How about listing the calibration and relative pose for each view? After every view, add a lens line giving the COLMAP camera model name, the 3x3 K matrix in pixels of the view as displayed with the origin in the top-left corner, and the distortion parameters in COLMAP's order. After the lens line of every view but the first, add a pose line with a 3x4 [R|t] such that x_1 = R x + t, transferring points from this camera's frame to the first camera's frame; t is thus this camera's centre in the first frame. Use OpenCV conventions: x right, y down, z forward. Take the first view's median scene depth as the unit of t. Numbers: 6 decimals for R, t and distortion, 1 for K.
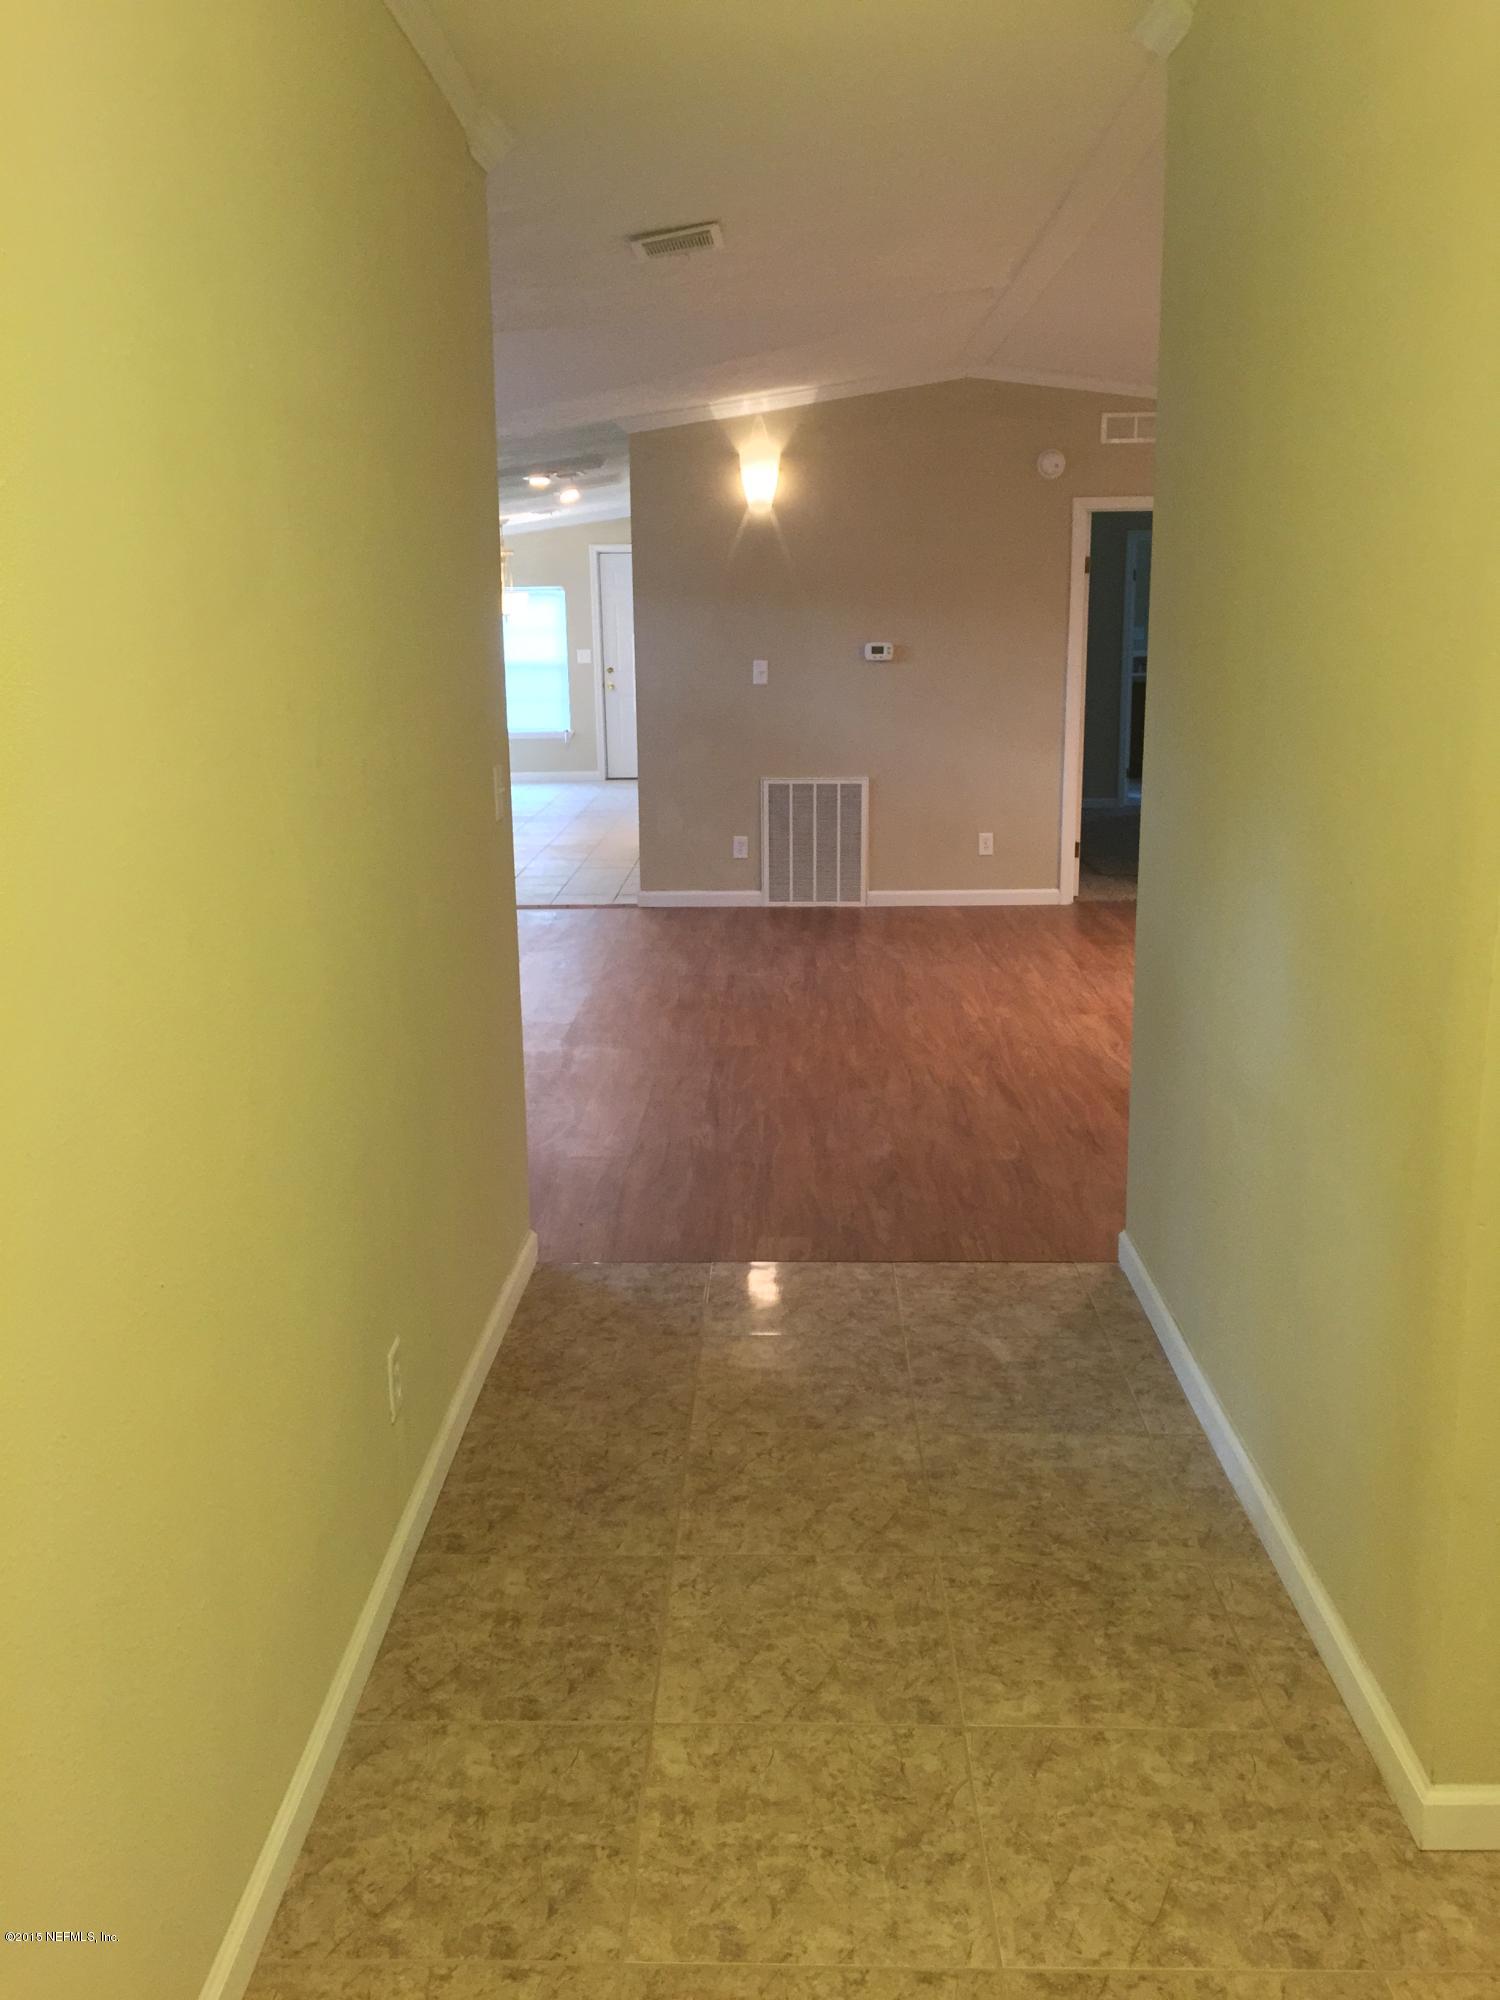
lens RADIAL K [[1755.9, 0, 750.0], [0, 1755.9, 1000.0], [0, 0, 1]] dist [0.099185, -0.111601]
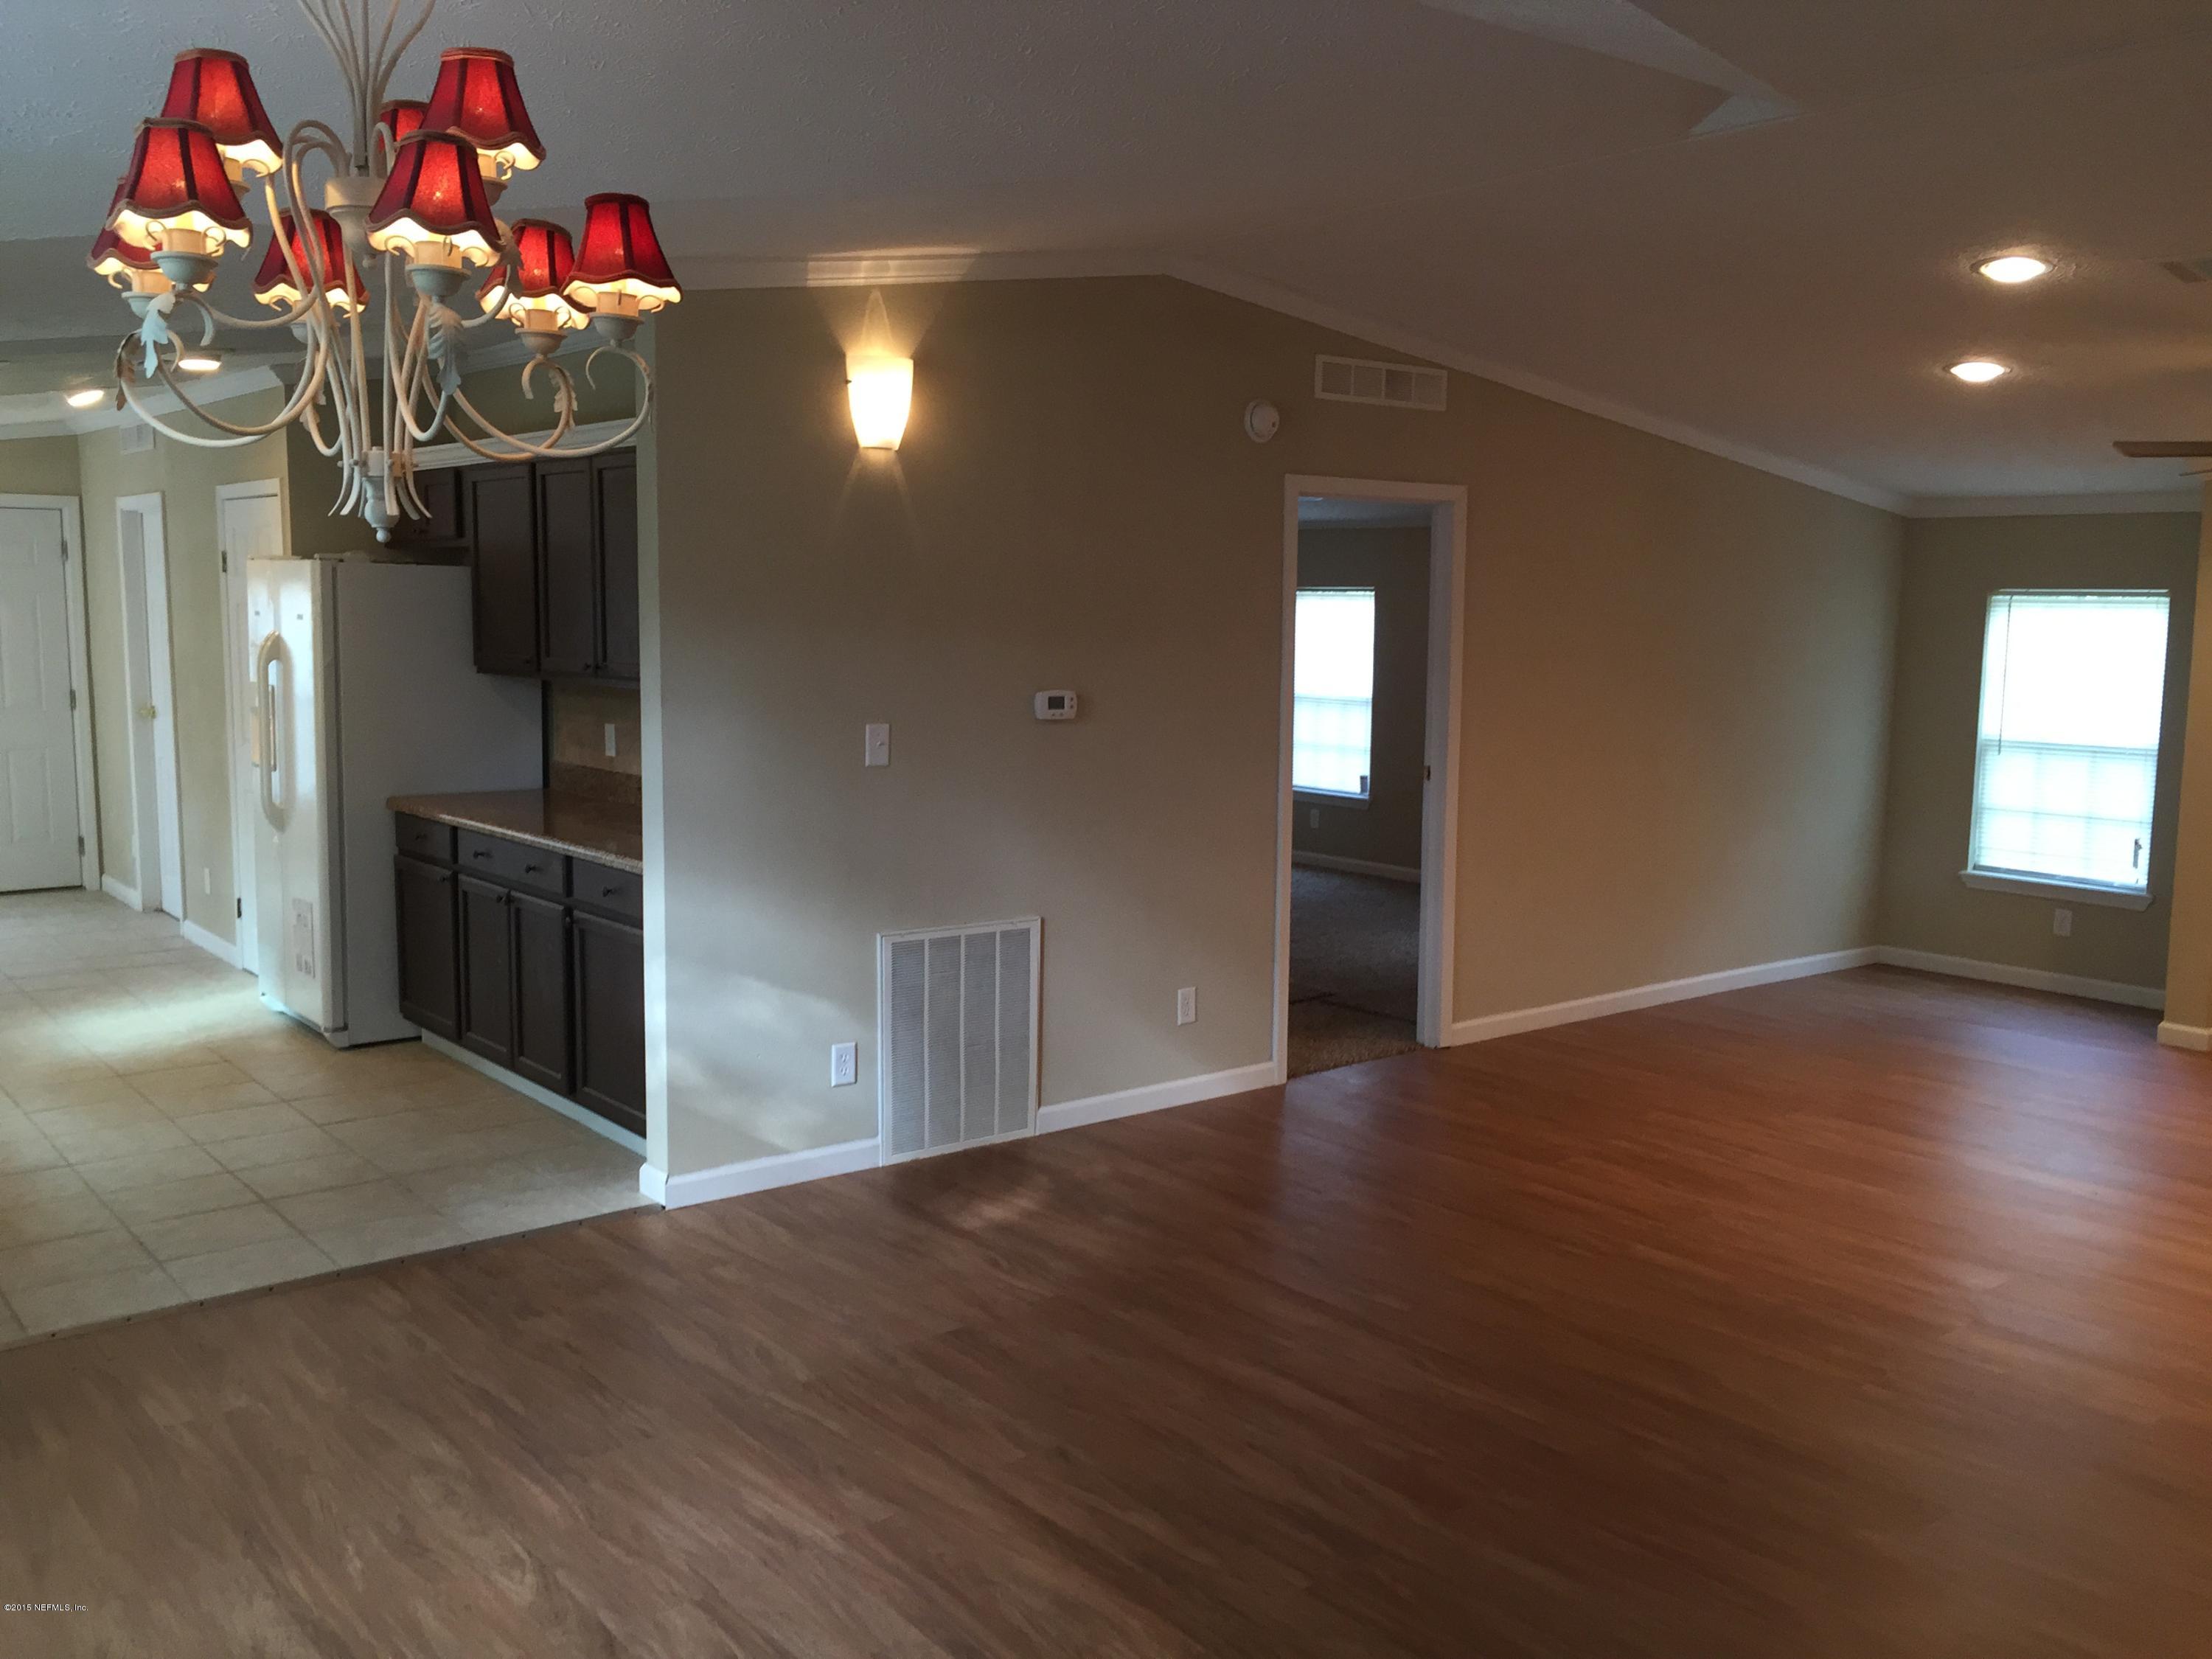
lens RADIAL K [[1895.7, 0, 1125.1], [0, 1895.7, 826.2], [0, 0, 1]] dist [0.103132, -0.148130]
pose [[0.755935, -0.056484, 0.652205, -0.319944], [0.122138, 0.990946, -0.055744, -0.117142], [-0.643152, 0.121798, 0.755990, 0.500769]]
